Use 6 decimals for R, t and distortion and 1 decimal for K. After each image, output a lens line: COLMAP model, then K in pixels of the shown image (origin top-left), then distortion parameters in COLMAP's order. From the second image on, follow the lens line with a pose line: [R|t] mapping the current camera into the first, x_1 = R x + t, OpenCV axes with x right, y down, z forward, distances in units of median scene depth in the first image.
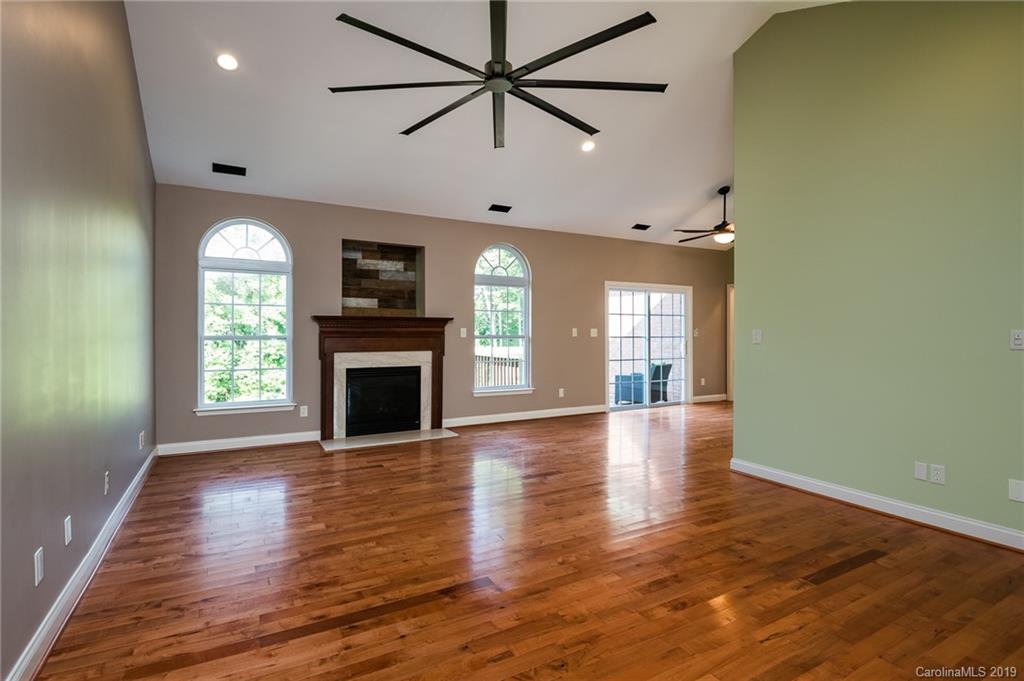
lens RADIAL K [[504.9, 0, 512.0], [0, 504.9, 340.5], [0, 0, 1]] dist [-0.000205, -0.000450]
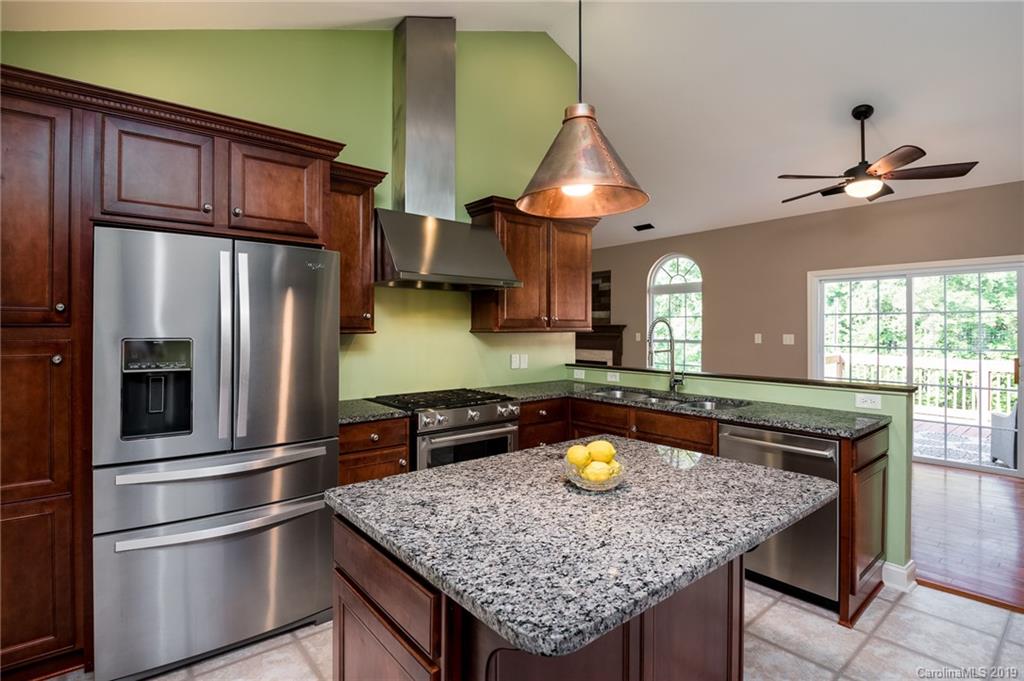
lens RADIAL K [[504.9, 0, 512.0], [0, 504.9, 340.5], [0, 0, 1]] dist [-0.000205, -0.000450]
pose [[0.187317, 0.012749, -0.982217, 0.956976], [-0.033648, 0.999412, 0.006555, -0.004691], [0.981723, 0.031822, 0.187636, 0.466107]]
